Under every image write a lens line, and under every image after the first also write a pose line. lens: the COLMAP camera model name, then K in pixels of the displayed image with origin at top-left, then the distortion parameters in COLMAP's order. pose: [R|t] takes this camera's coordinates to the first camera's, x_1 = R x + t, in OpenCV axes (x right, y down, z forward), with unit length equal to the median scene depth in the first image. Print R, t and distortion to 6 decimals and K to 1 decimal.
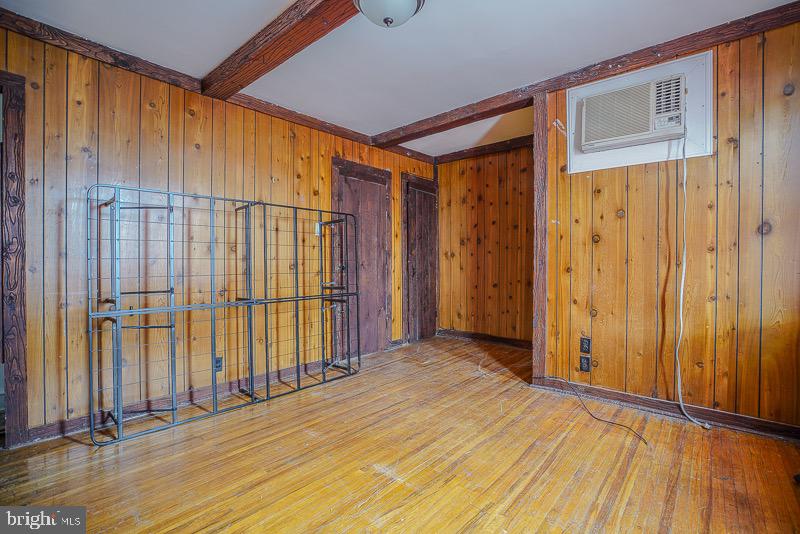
lens RADIAL K [[372.9, 0, 402.4], [0, 372.9, 272.1], [0, 0, 1]] dist [-0.060316, 0.022099]
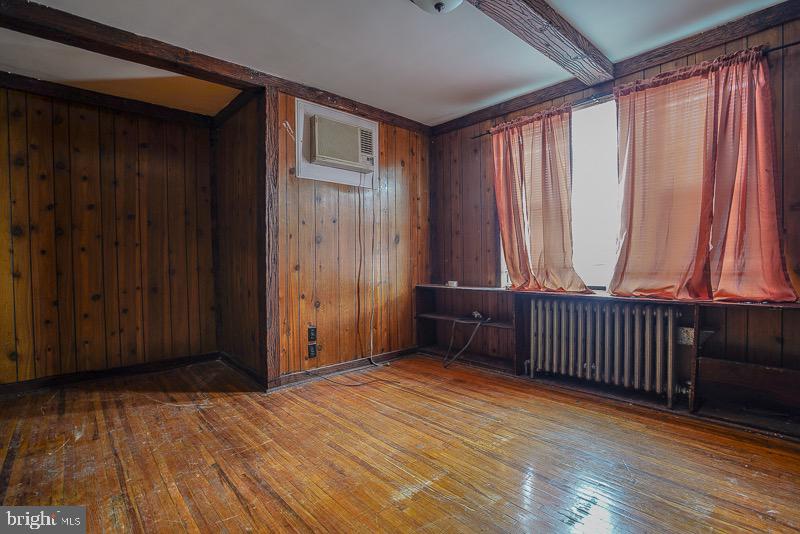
lens RADIAL K [[372.9, 0, 403.2], [0, 372.9, 273.7], [0, 0, 1]] dist [-0.060316, 0.022099]
pose [[0.116016, -0.031989, 0.992732, -0.567838], [0.043449, 0.998688, 0.027104, -0.003490], [-0.992297, 0.039989, 0.117254, 0.561743]]
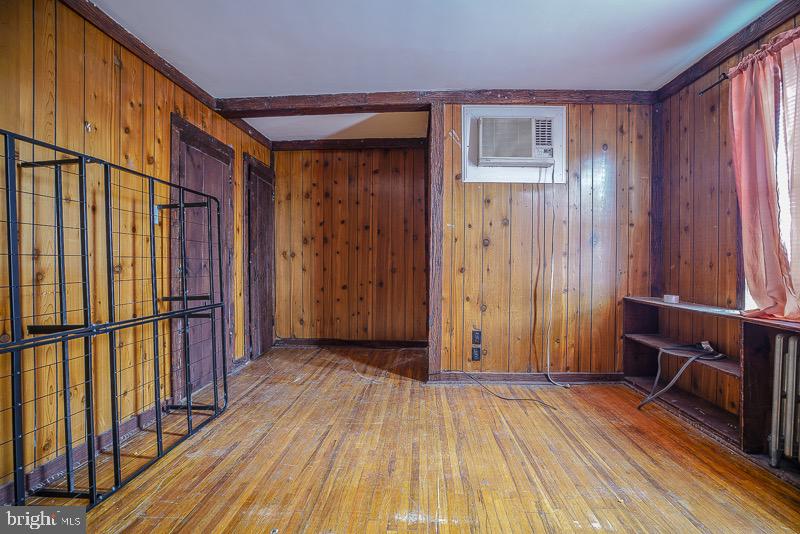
lens RADIAL K [[372.9, 0, 410.9], [0, 372.9, 269.8], [0, 0, 1]] dist [-0.060316, 0.022099]
pose [[0.777914, -0.007799, 0.628323, -0.353435], [0.013276, 0.999904, -0.004026, -0.004410], [-0.628231, 0.011473, 0.777942, 0.232536]]
